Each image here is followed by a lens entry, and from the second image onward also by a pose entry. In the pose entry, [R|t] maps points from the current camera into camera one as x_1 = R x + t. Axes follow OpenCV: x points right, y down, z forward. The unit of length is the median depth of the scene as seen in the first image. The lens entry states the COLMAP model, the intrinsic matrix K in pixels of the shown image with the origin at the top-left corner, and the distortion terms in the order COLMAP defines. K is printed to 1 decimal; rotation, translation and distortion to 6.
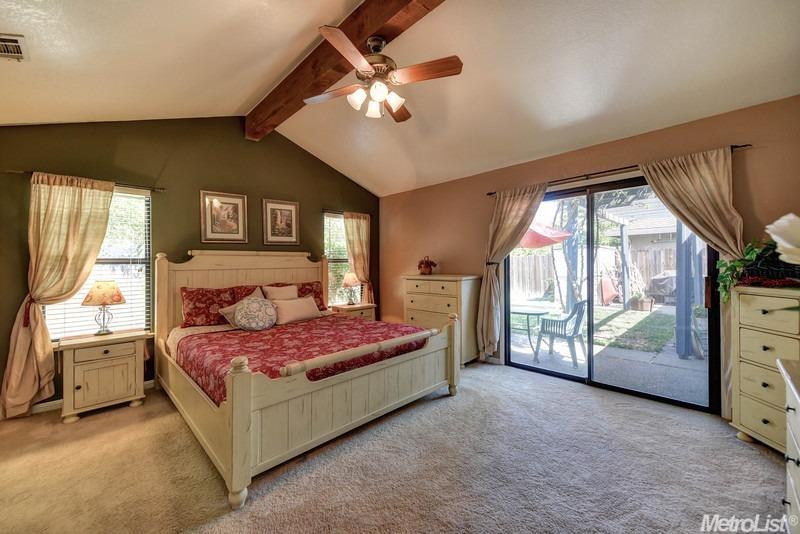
lens RADIAL K [[313.6, 0, 397.4], [0, 313.6, 260.1], [0, 0, 1]] dist [-0.000206, -0.000013]
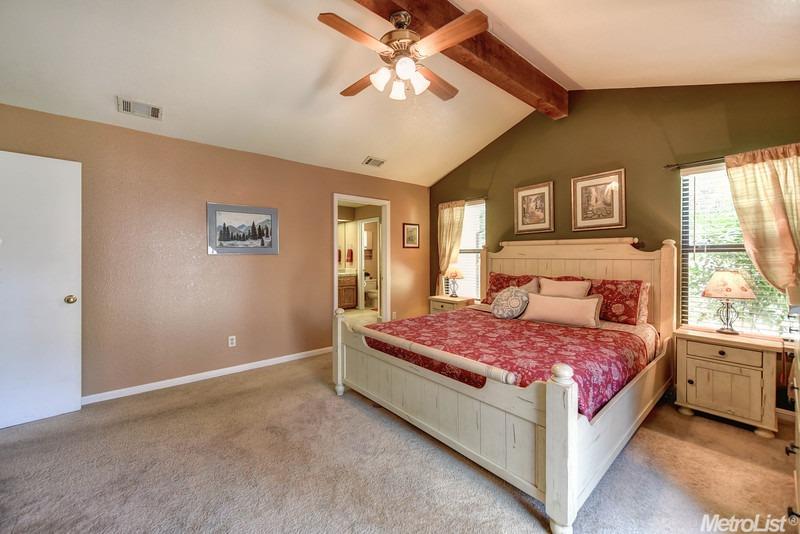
lens RADIAL K [[310.5, 0, 400.1], [0, 310.5, 247.5], [0, 0, 1]] dist [0.000109, 0.000024]
pose [[-0.088823, -0.022454, -0.995794, 0.487672], [-0.002063, 0.999748, -0.022359, 0.015245], [0.996045, 0.000068, -0.088847, 0.631918]]
